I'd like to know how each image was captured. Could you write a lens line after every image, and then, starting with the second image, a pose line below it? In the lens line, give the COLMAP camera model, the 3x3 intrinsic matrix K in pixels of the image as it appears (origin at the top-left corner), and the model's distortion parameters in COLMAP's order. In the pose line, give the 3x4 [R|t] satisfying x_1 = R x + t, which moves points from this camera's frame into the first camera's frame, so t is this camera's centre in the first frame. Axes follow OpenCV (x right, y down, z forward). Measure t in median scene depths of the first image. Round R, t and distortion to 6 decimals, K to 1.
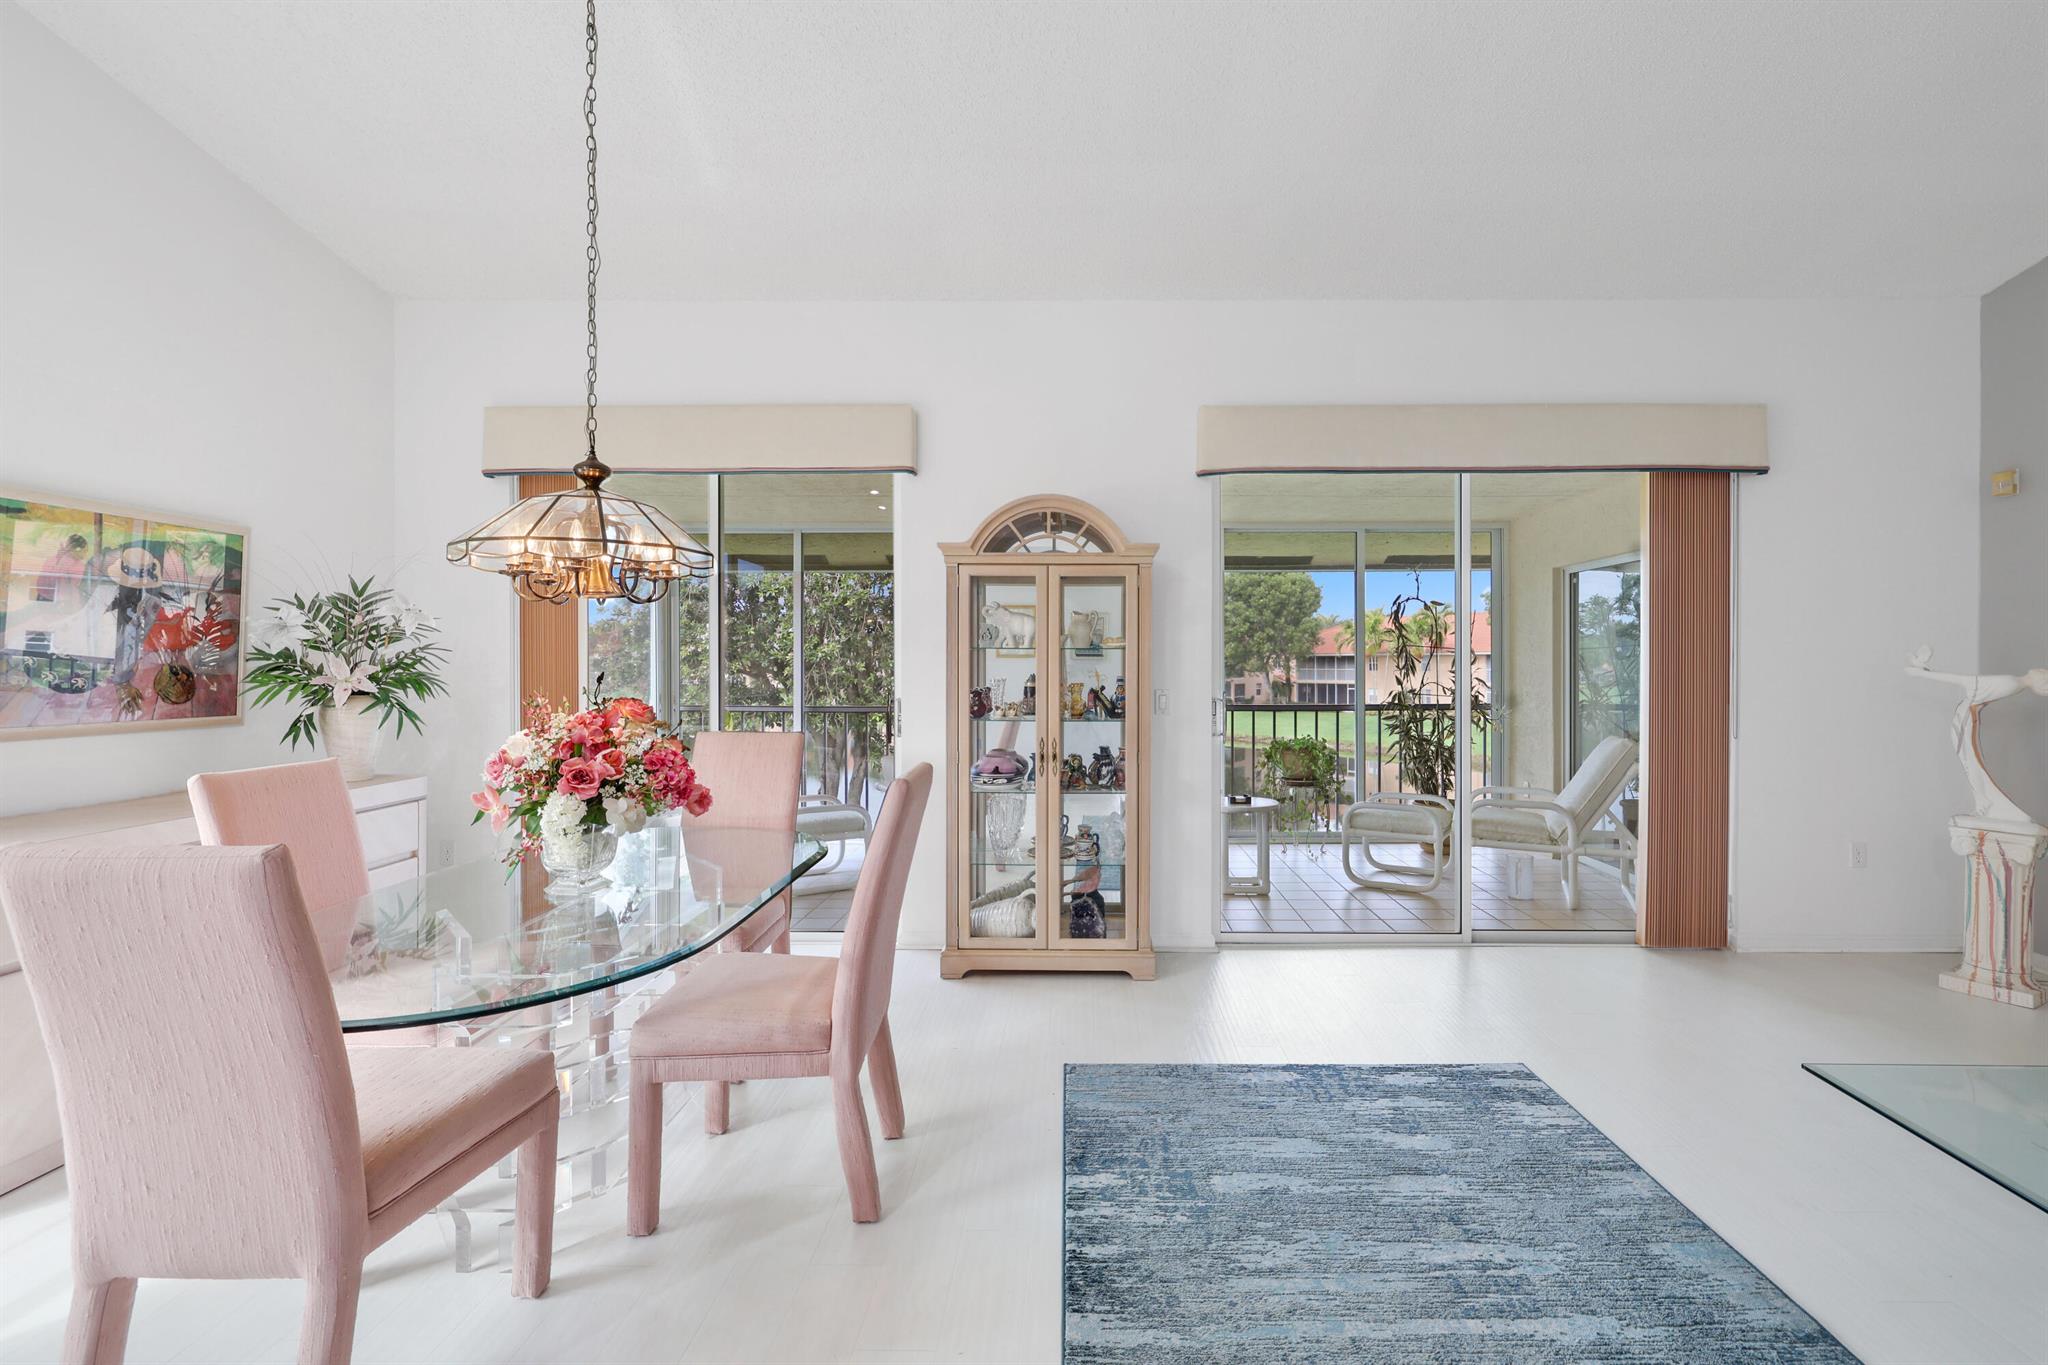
lens RADIAL K [[872.6, 0, 1094.9], [0, 872.6, 670.8], [0, 0, 1]] dist [-0.001193, 0.000597]
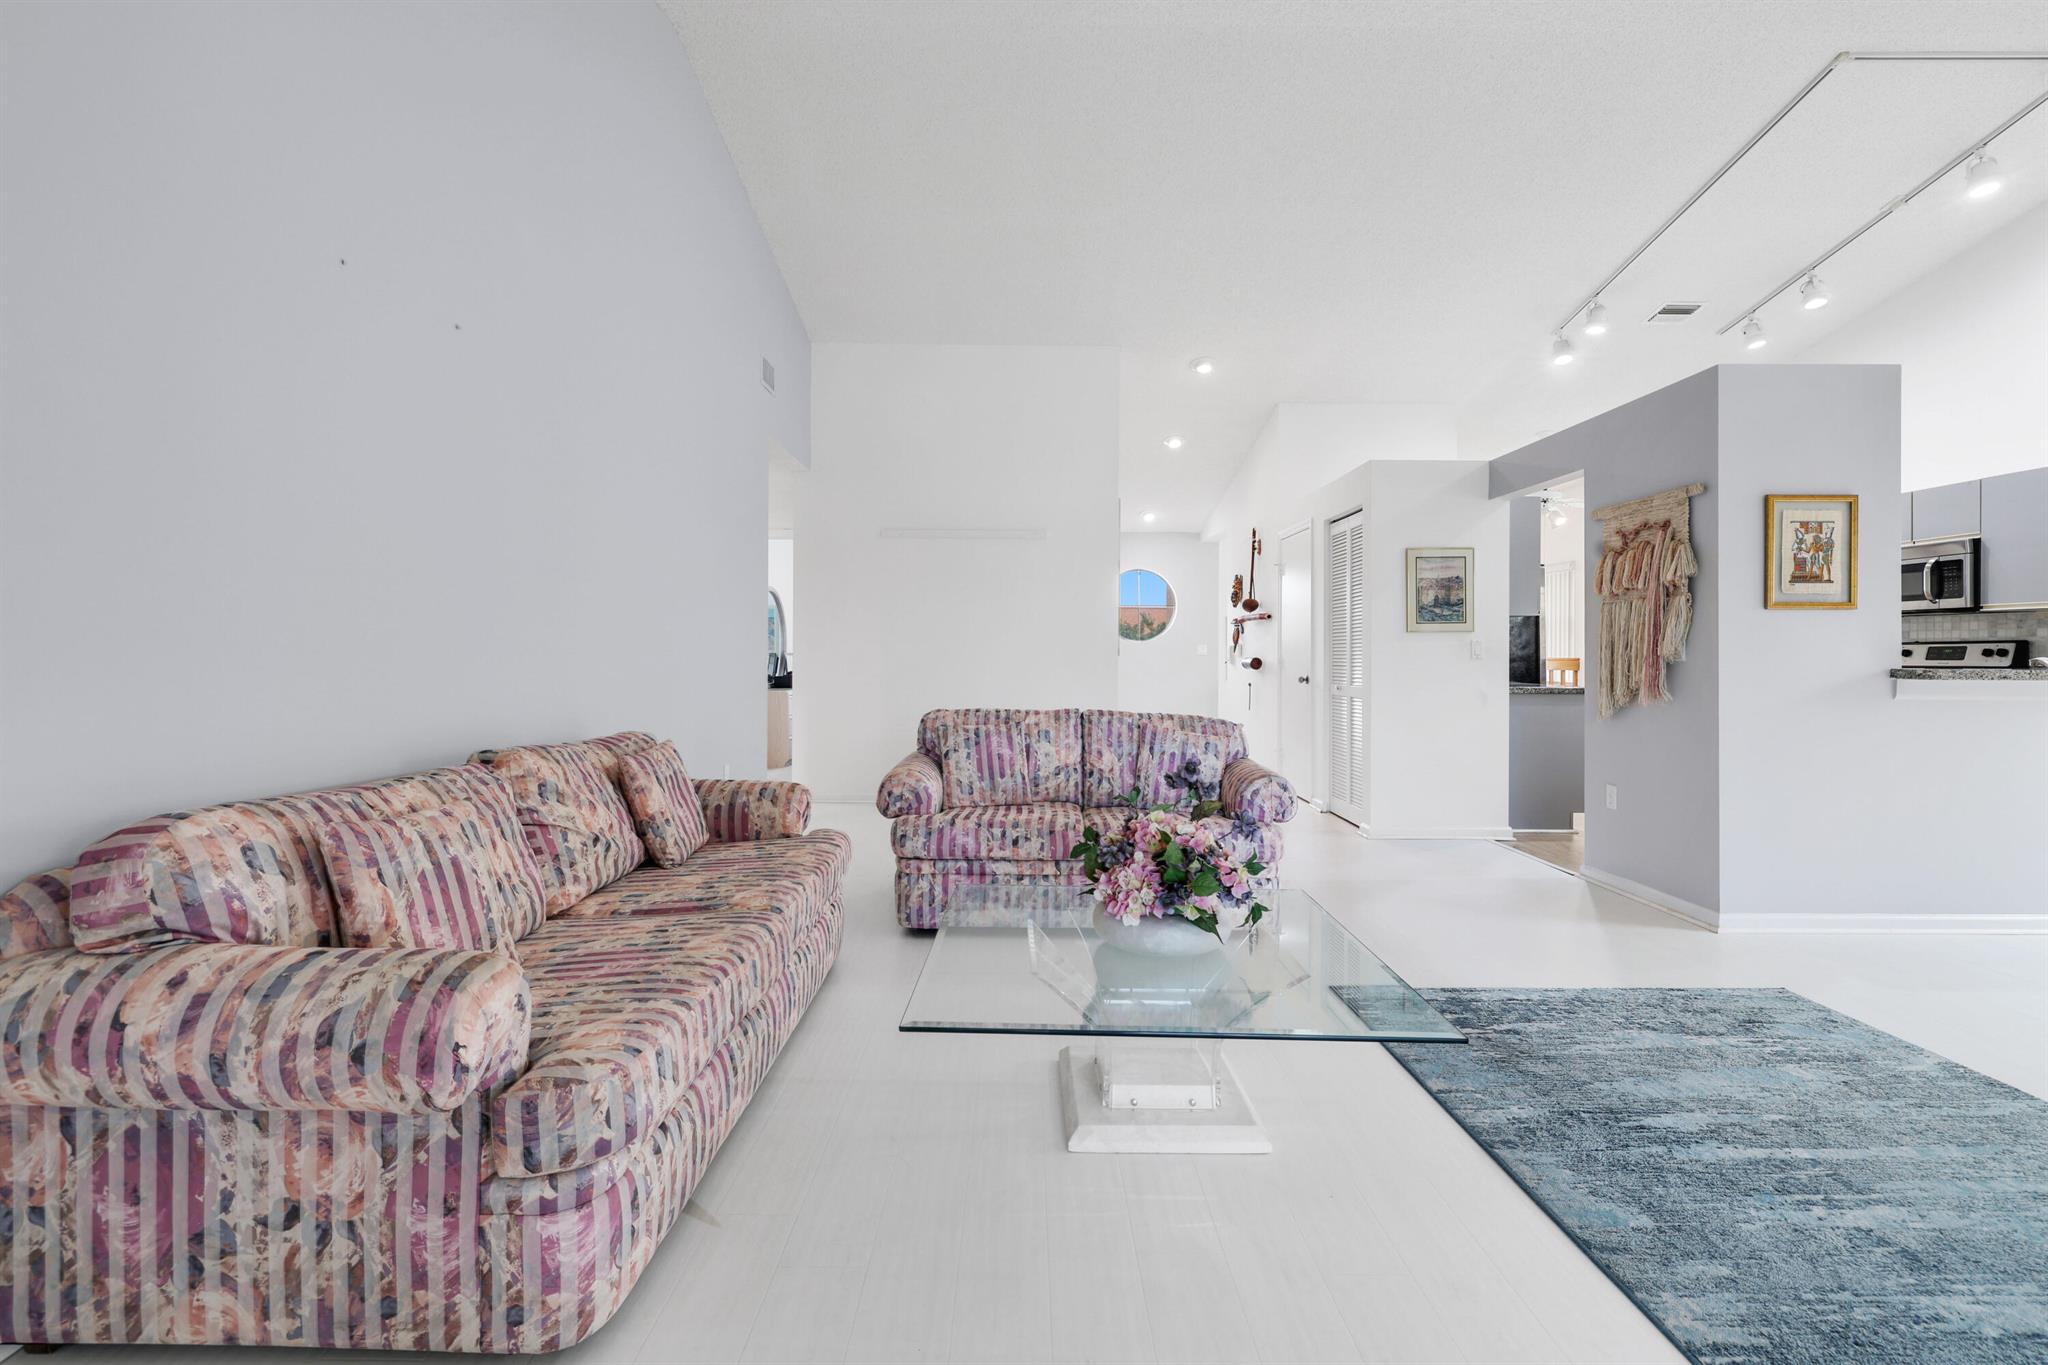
lens RADIAL K [[872.6, 0, 1023.6], [0, 872.6, 652.8], [0, 0, 1]] dist [-0.001193, 0.000597]
pose [[-0.999978, -0.005375, -0.003772, 0.746086], [-0.005397, 0.999968, 0.005920, 0.057491], [0.003740, 0.005940, -0.999975, 1.094560]]
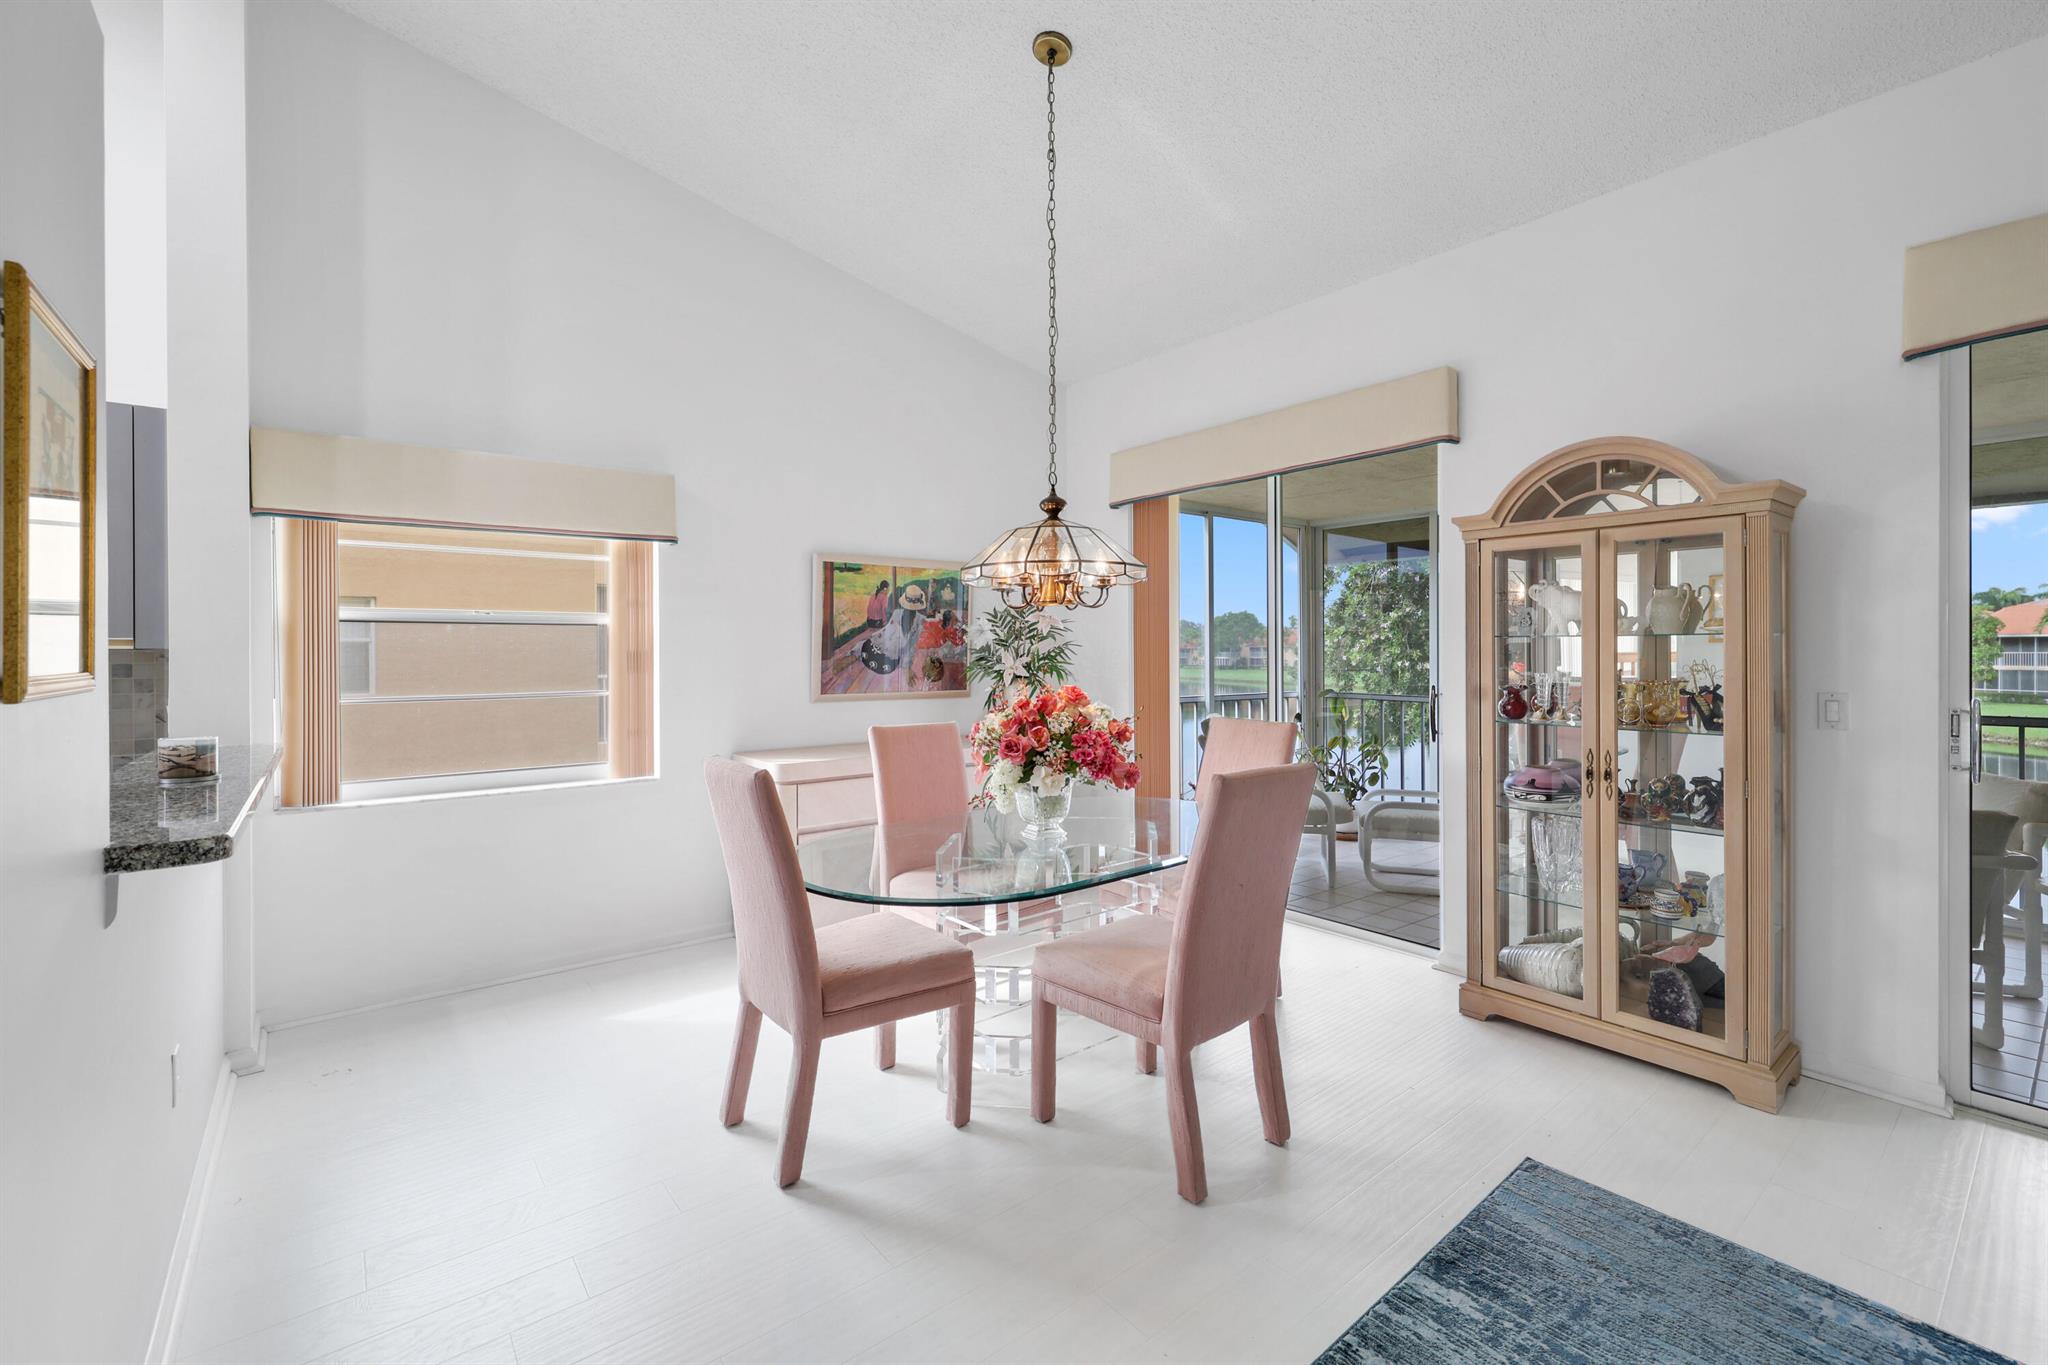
lens RADIAL K [[872.6, 0, 1028.4], [0, 872.6, 651.1], [0, 0, 1]] dist [-0.001193, 0.000597]
pose [[0.630321, -0.004490, -0.776322, 0.260899], [0.001011, 0.999987, -0.004963, -0.008601], [0.776334, 0.002343, 0.630318, 0.122730]]
